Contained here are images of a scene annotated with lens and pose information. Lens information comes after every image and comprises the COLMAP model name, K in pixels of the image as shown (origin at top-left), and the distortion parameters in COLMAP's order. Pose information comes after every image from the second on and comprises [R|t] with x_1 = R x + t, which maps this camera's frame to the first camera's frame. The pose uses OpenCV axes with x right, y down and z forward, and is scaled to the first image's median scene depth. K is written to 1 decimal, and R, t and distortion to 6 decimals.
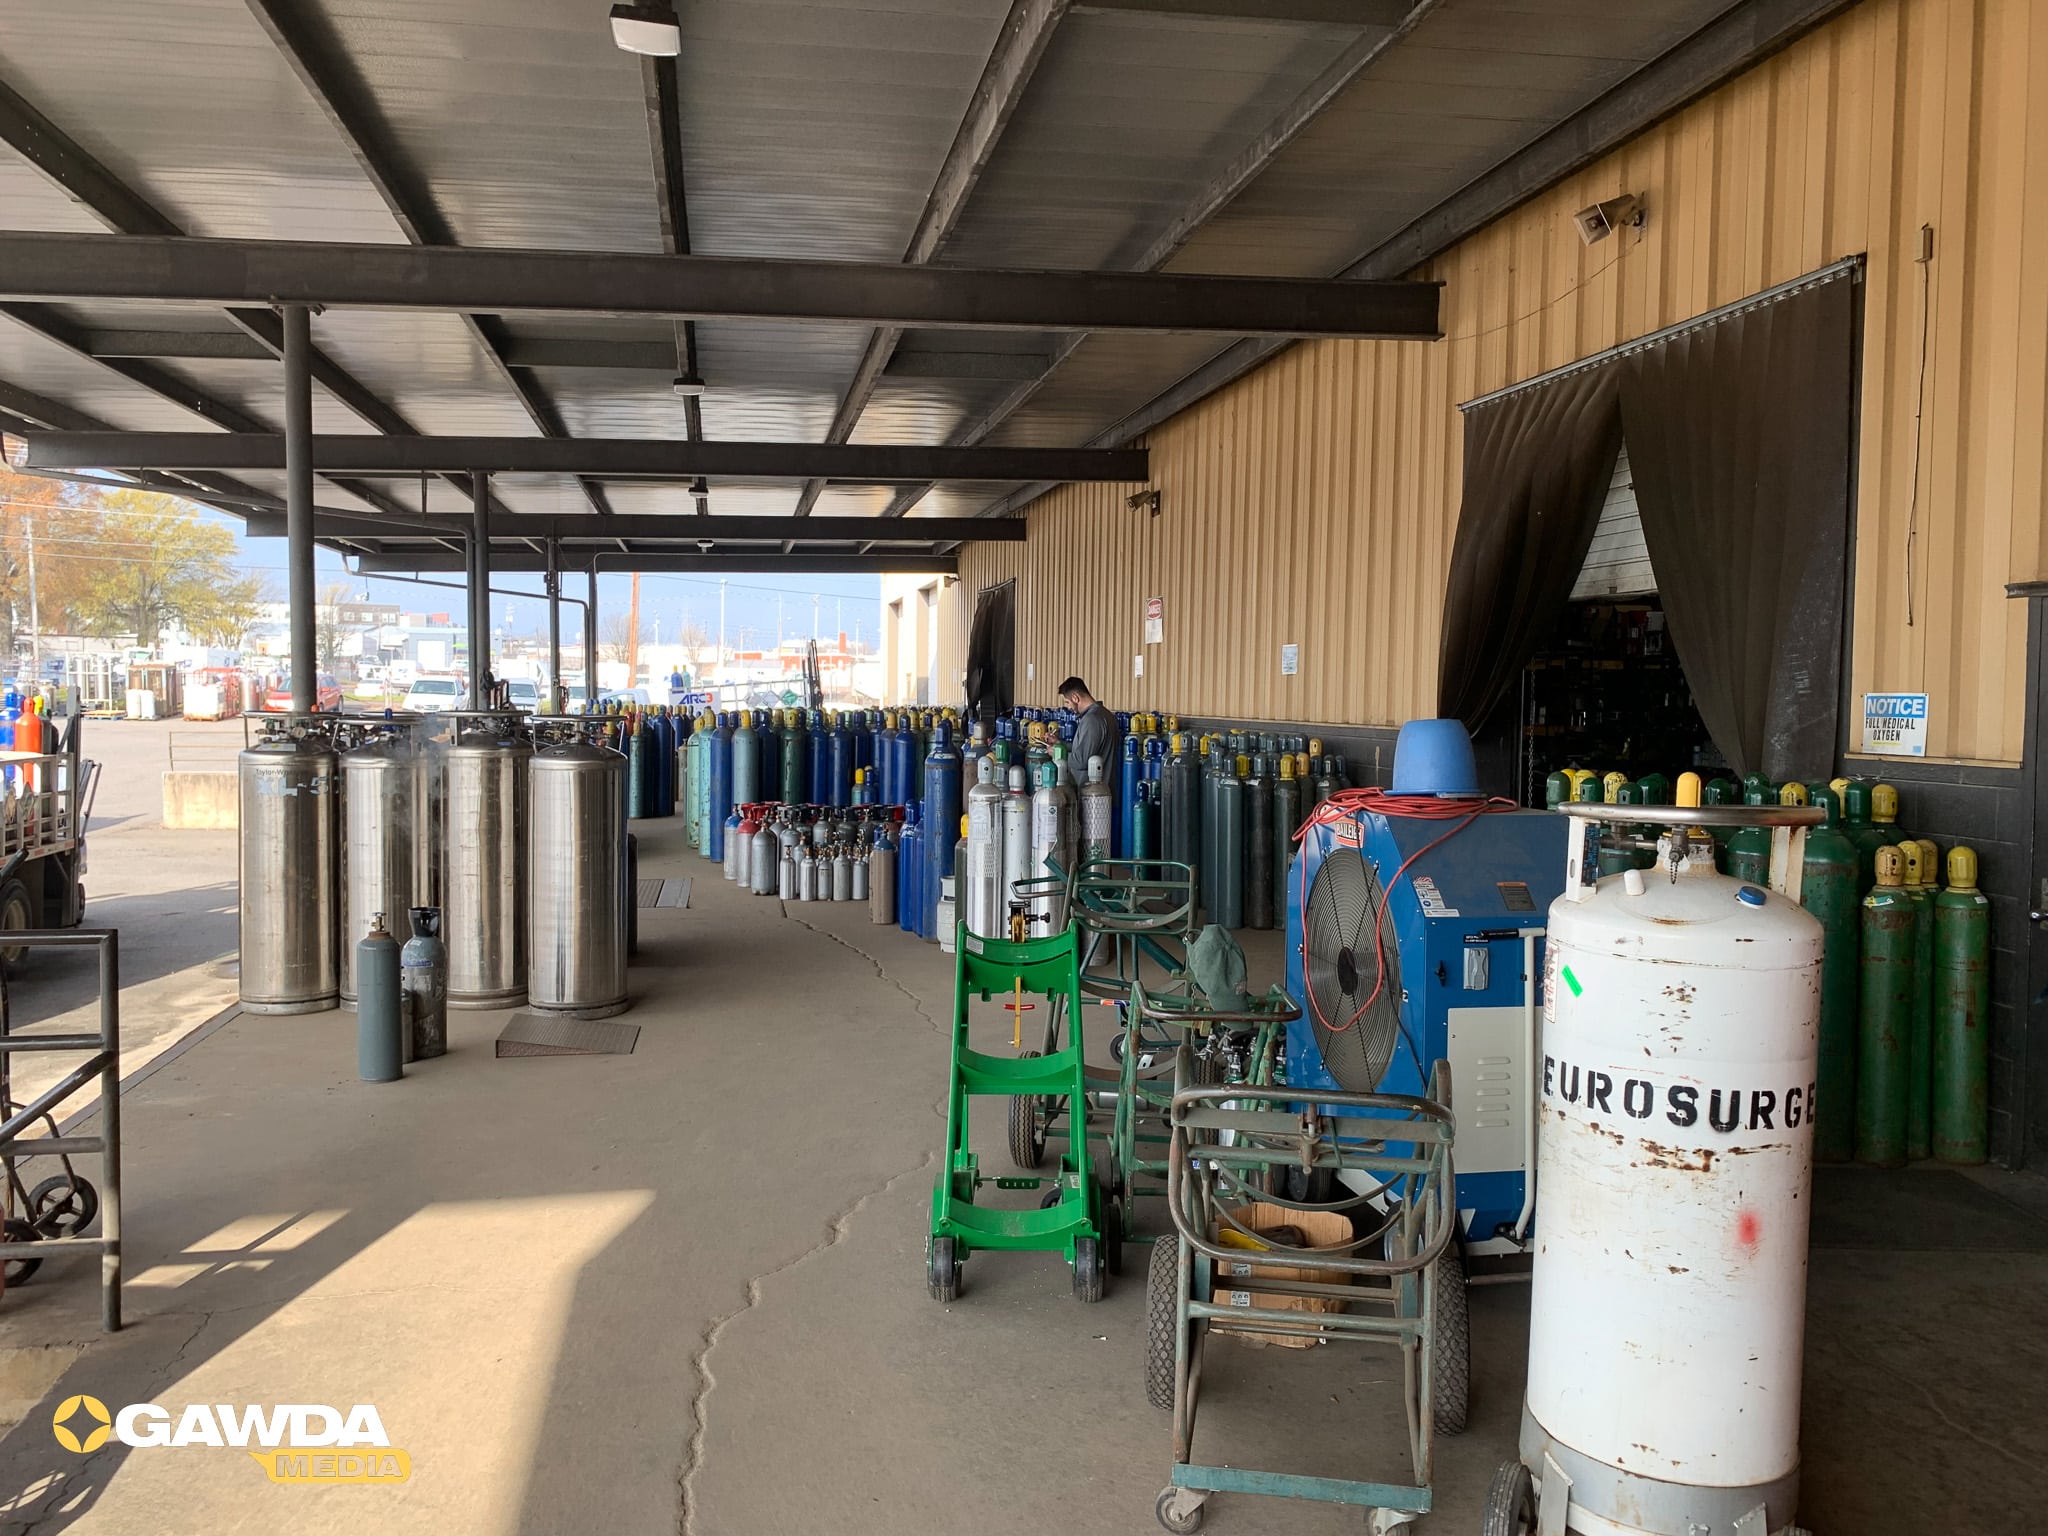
lens RADIAL K [[1555.5, 0, 1037.4], [0, 1555.5, 768.5], [0, 0, 1]] dist [0.008897, -0.010612]
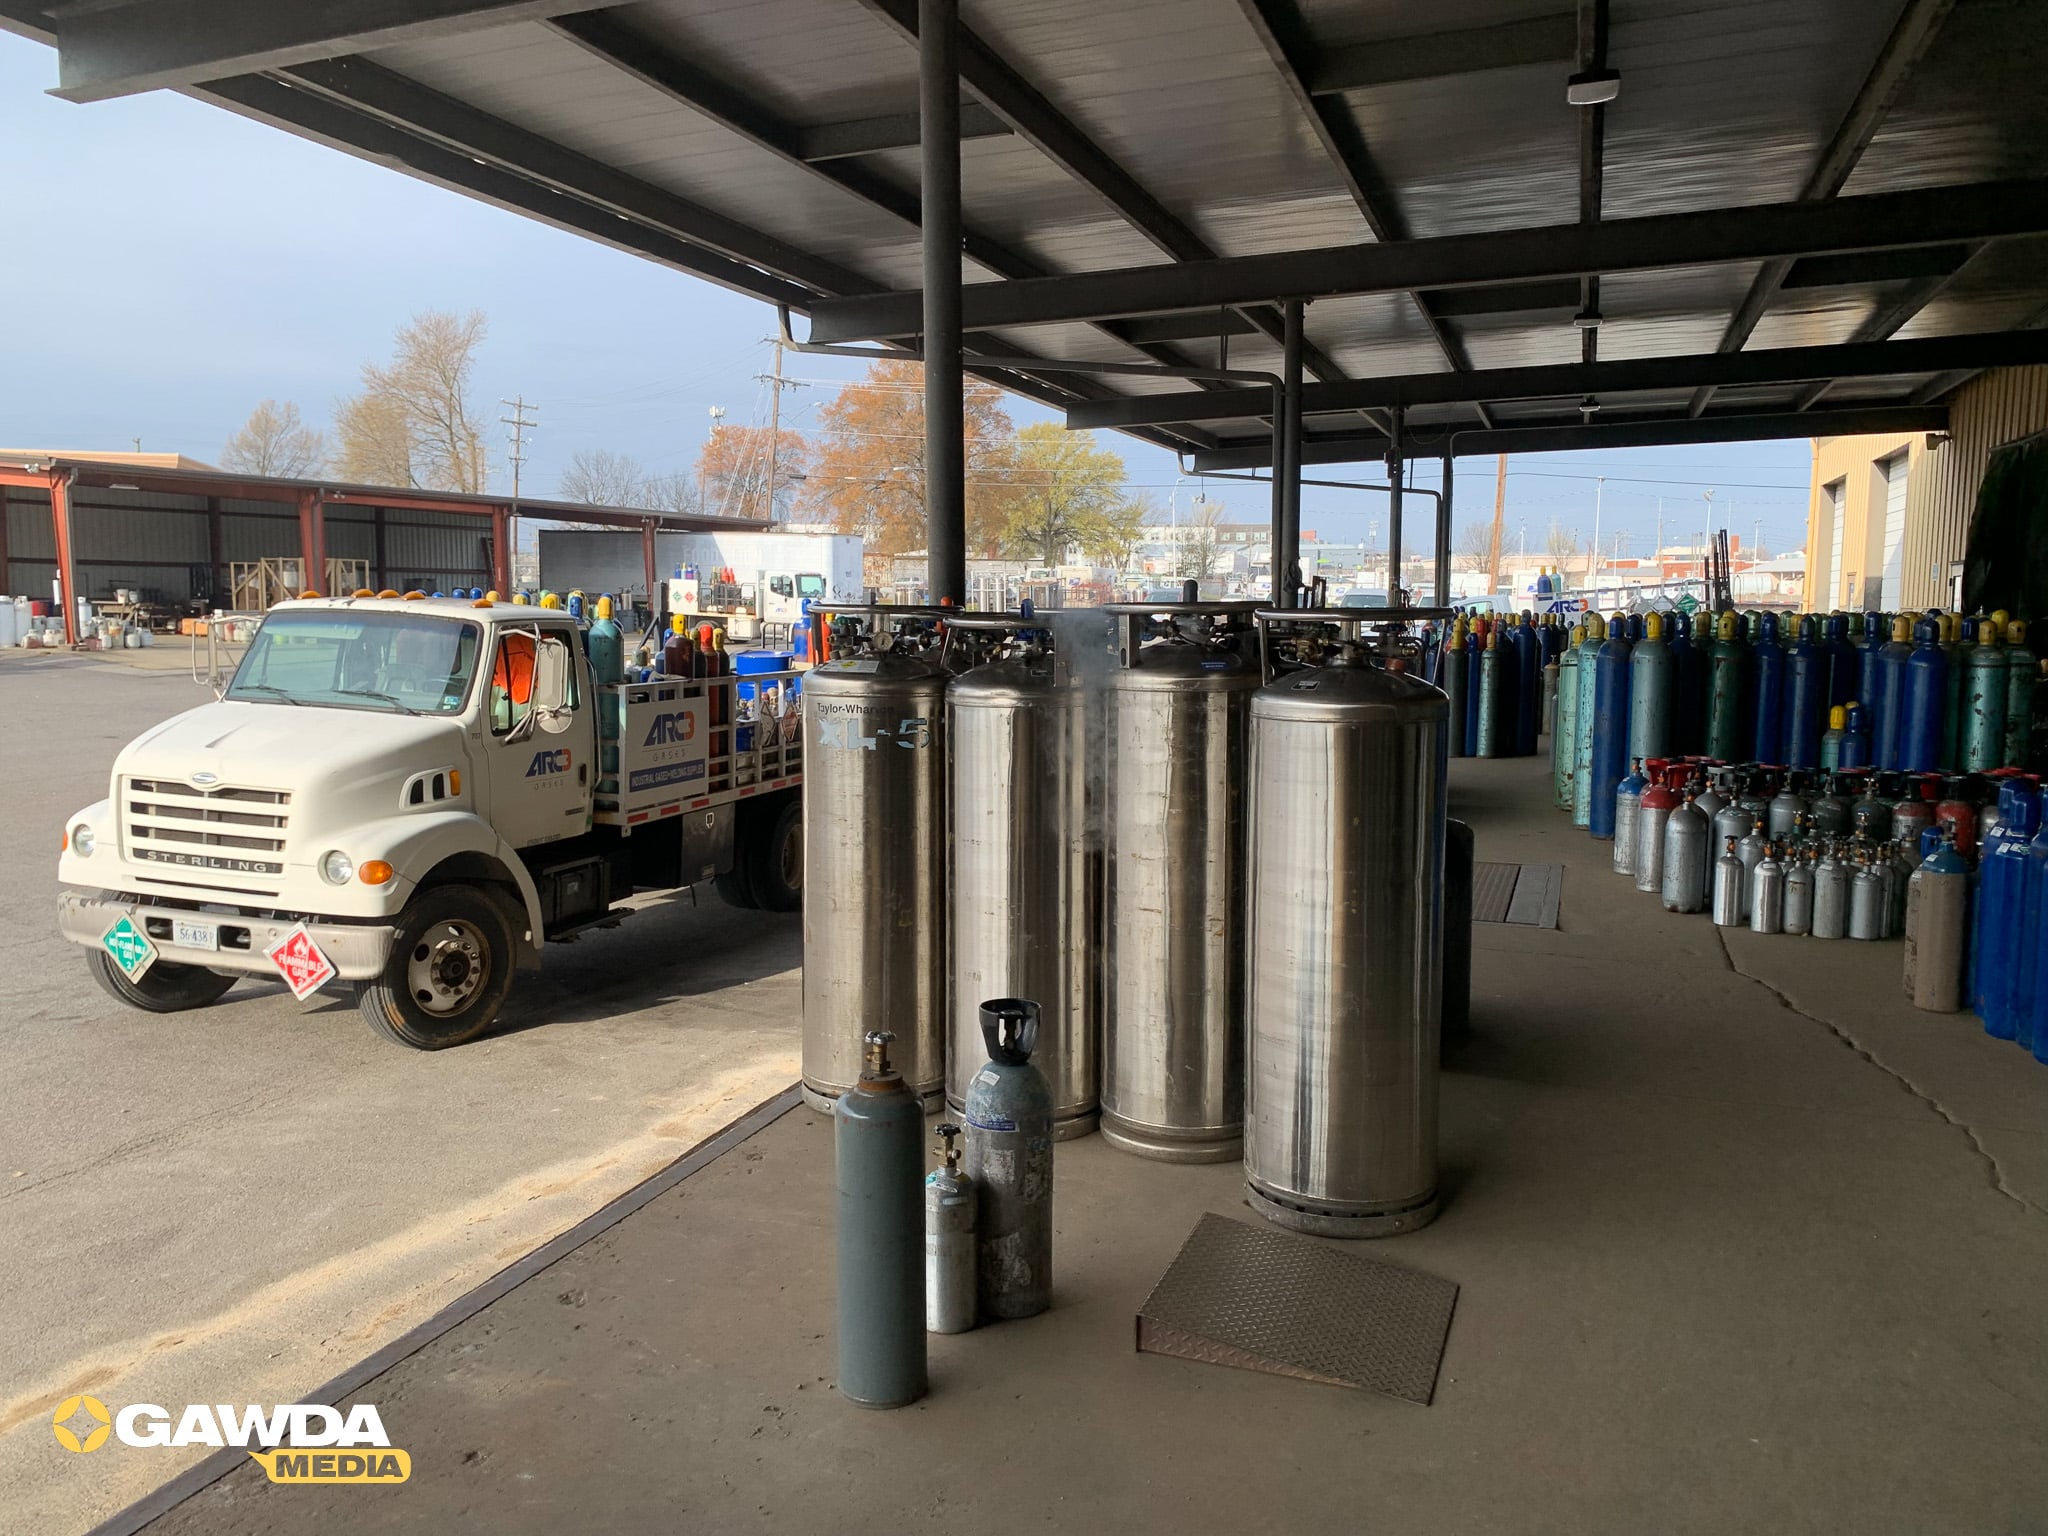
lens RADIAL K [[1555.5, 0, 1036.7], [0, 1555.5, 778.5], [0, 0, 1]] dist [0.008897, -0.010612]
pose [[0.858510, 0.048294, -0.510518, -0.068033], [-0.017391, 0.997725, 0.065137, -0.005744], [0.512502, -0.047043, 0.857397, 0.278817]]
